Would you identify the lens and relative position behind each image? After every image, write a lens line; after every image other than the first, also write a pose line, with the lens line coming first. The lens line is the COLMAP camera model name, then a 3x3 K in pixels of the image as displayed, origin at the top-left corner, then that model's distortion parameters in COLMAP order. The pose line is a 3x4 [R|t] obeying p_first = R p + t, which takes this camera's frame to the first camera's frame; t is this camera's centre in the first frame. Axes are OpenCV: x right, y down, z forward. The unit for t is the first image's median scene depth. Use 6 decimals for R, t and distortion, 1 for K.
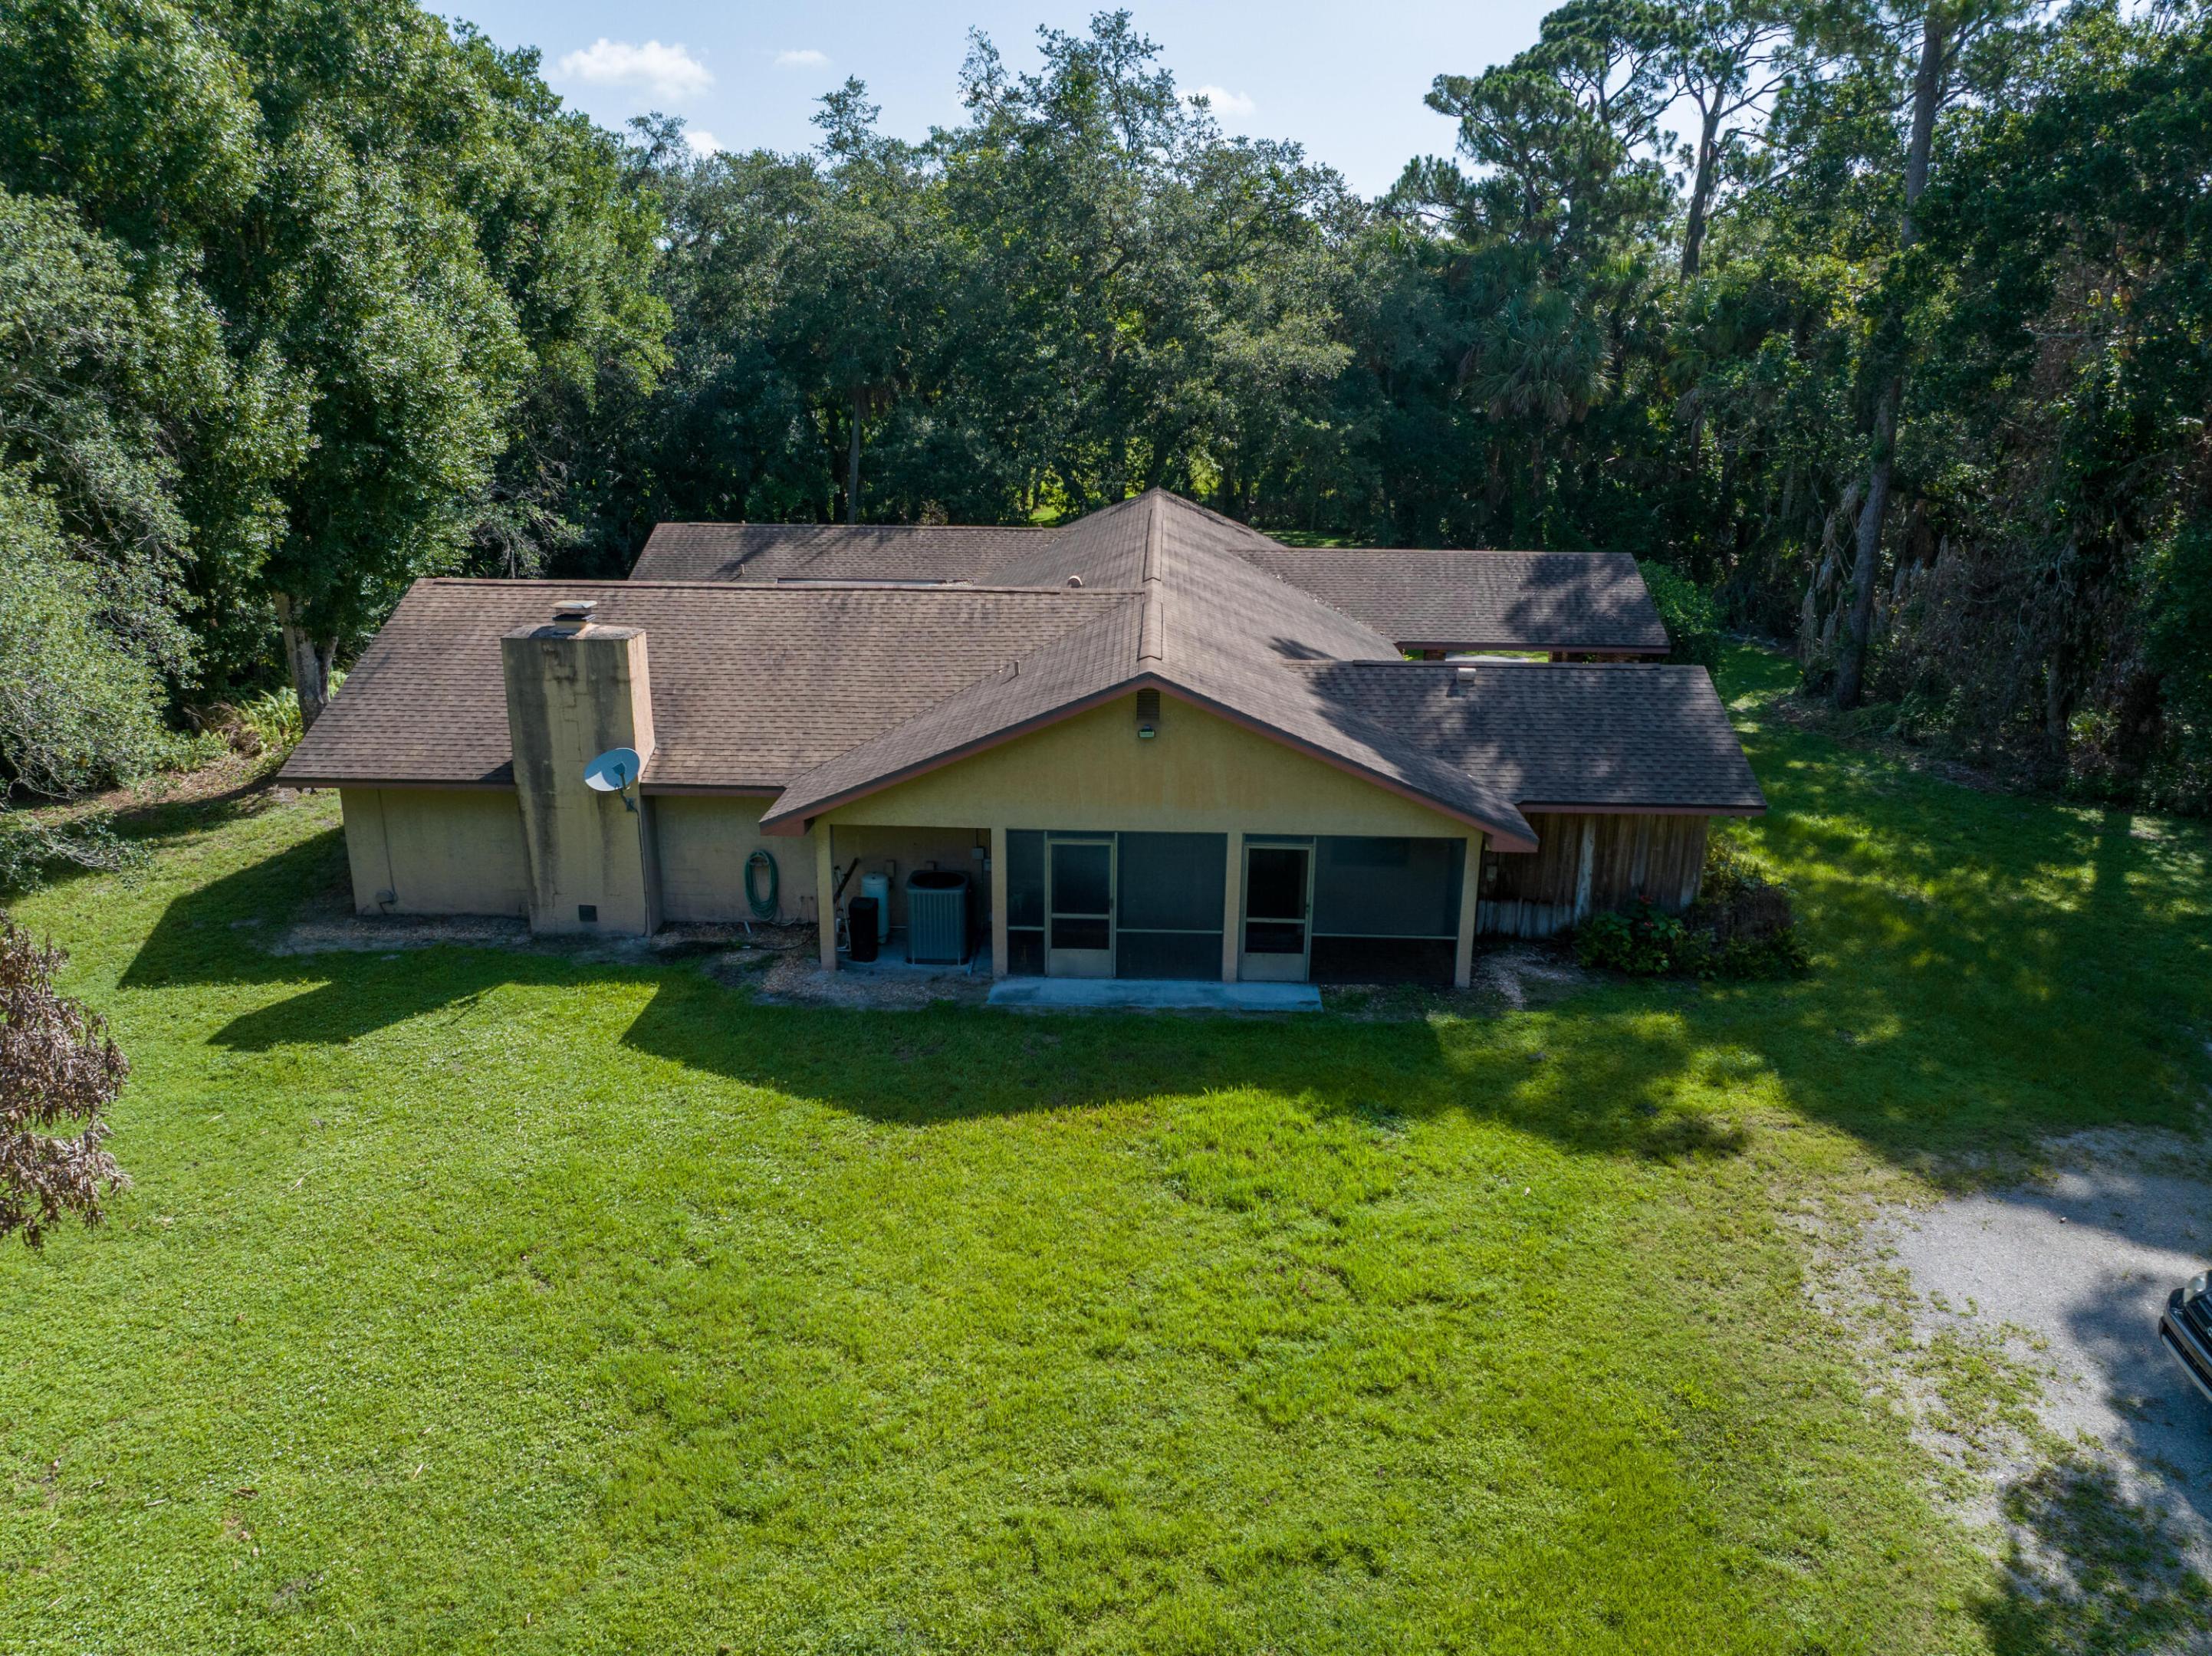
lens RADIAL K [[1549.7, 0, 1112.8], [0, 1549.7, 795.0], [0, 0, 1]] dist [-0.040372, 0.009108]
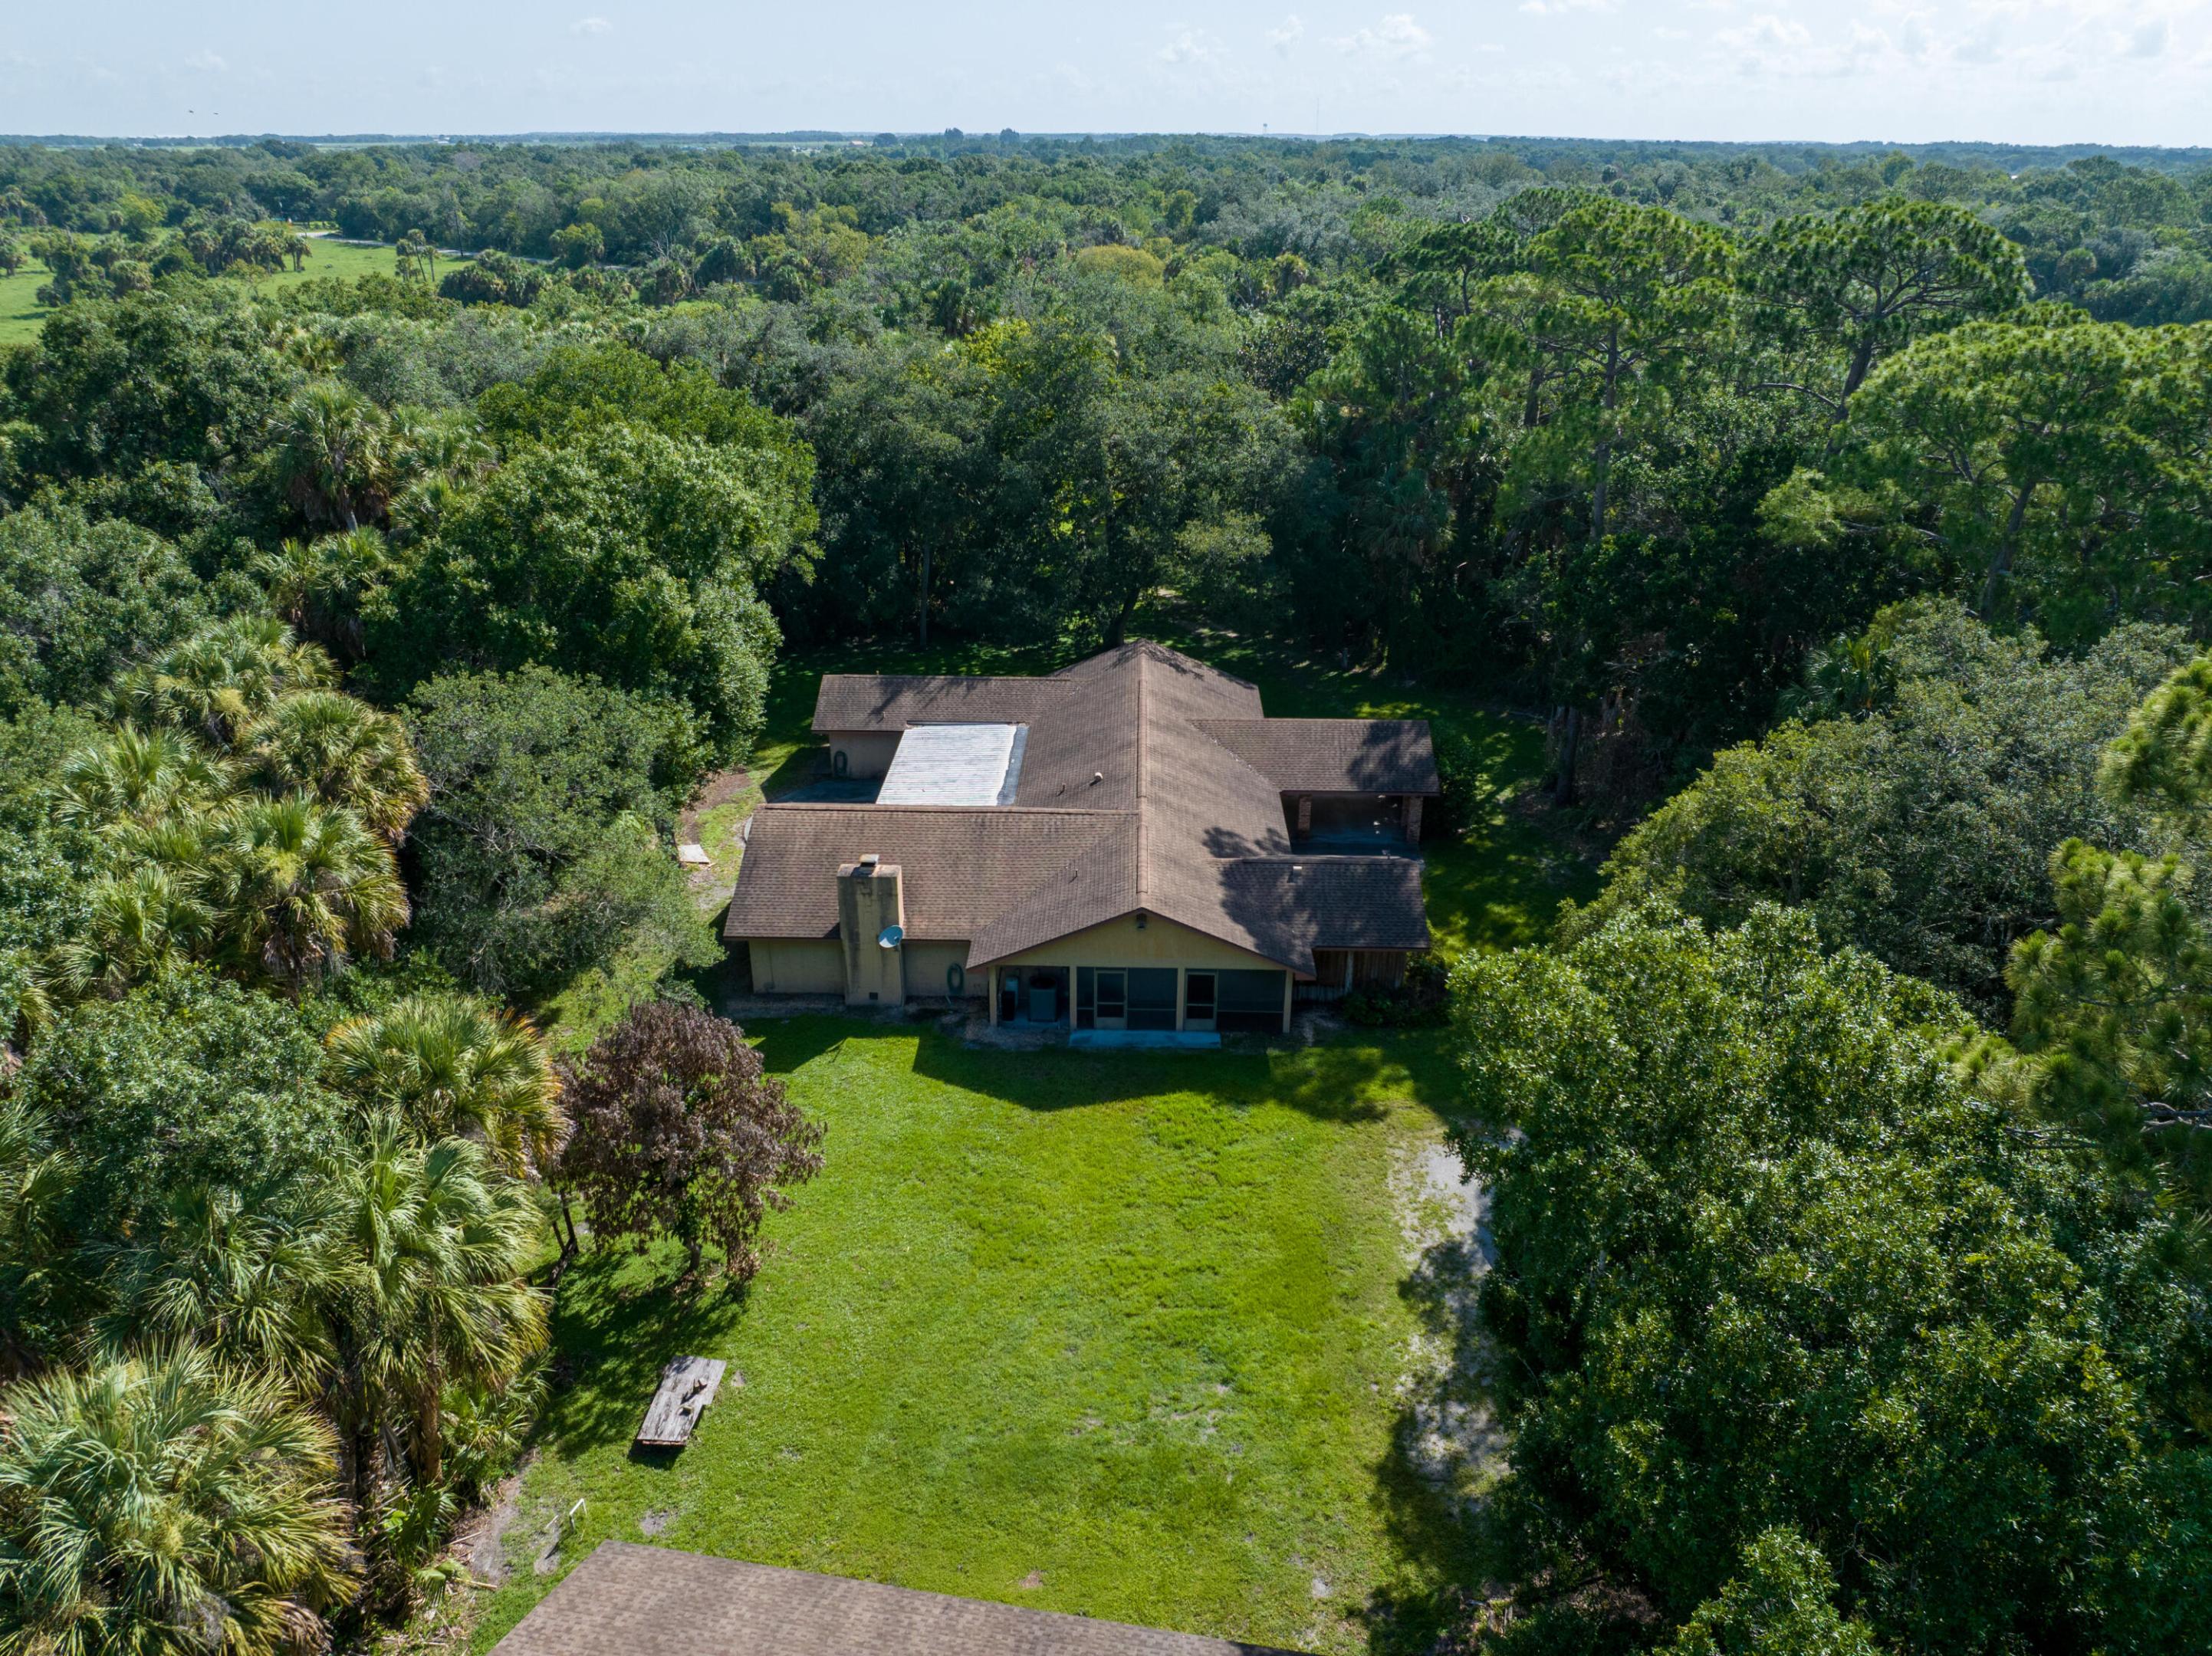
lens RADIAL K [[1549.7, 0, 1108.2], [0, 1549.7, 806.4], [0, 0, 1]] dist [-0.040372, 0.009108]
pose [[0.999929, -0.010170, 0.006277, -0.034093], [0.009270, 0.991501, 0.129768, -0.458667], [-0.007543, -0.129701, 0.991524, -1.076127]]
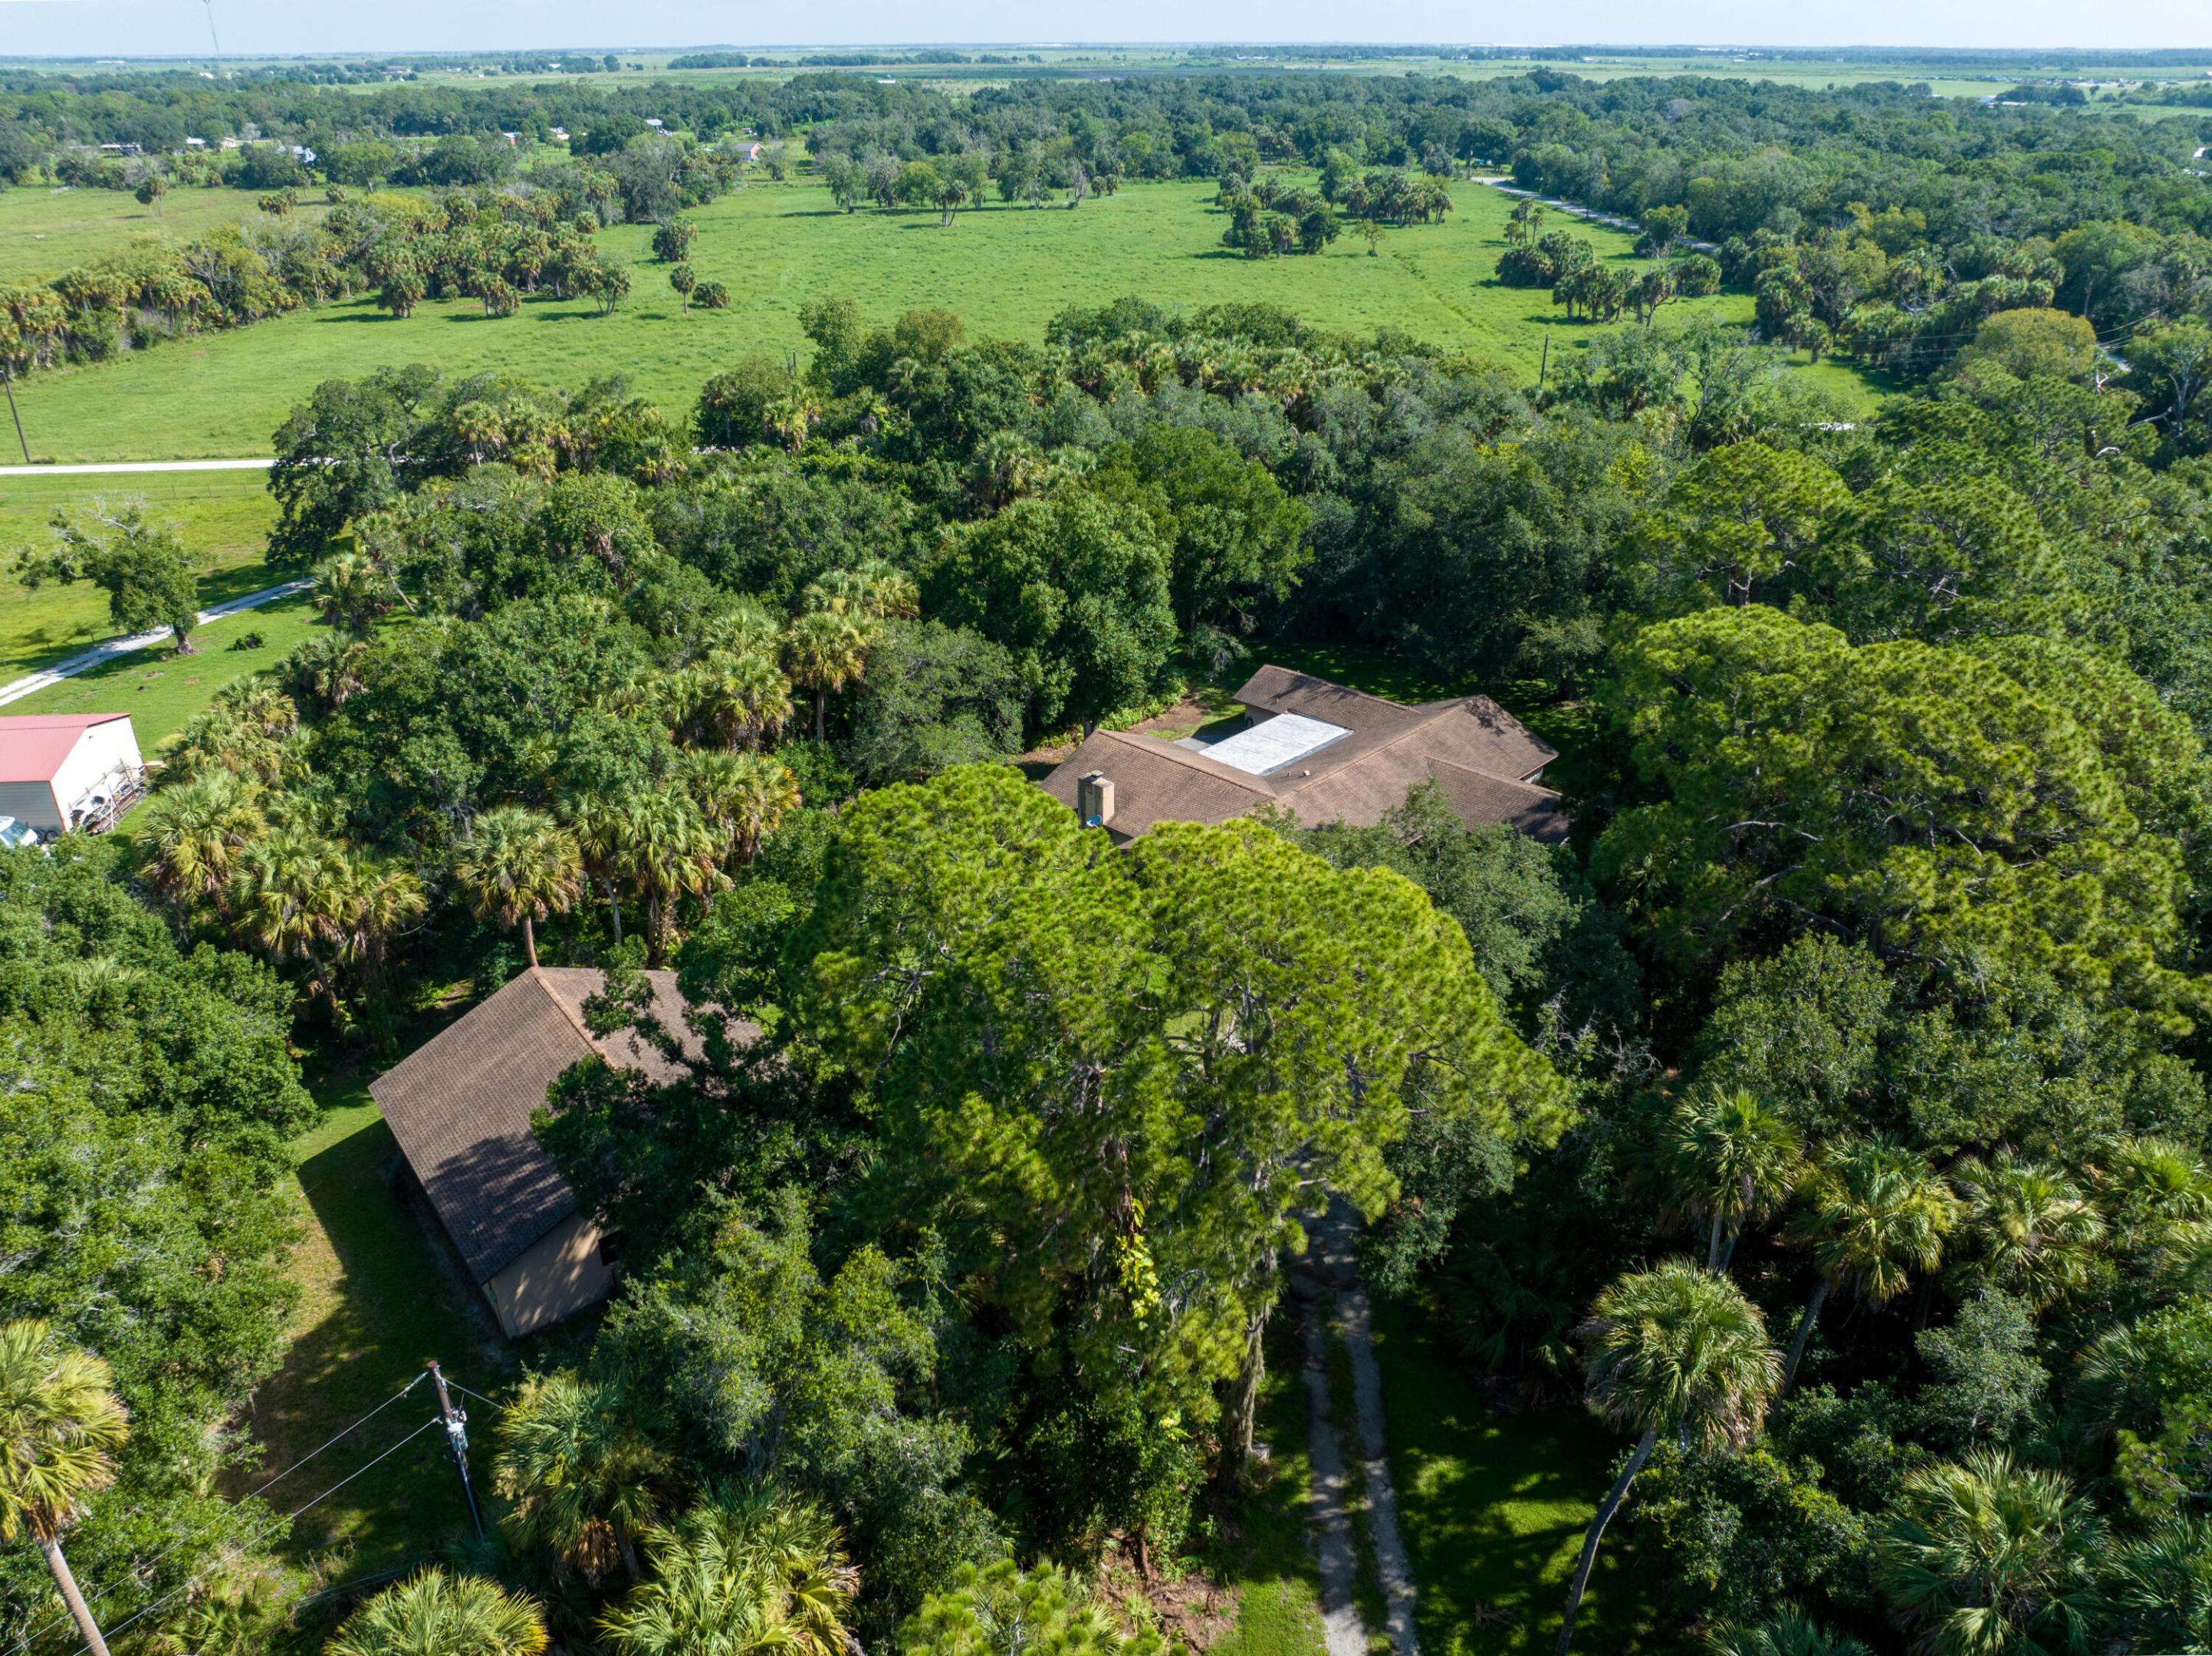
lens RADIAL K [[1549.7, 0, 1102.4], [0, 1549.7, 829.0], [0, 0, 1]] dist [-0.040372, 0.009108]
pose [[0.741480, 0.290287, -0.604930, 1.856169], [-0.172094, 0.953688, 0.246704, -0.879357], [0.648530, -0.078821, 0.757097, -1.710487]]
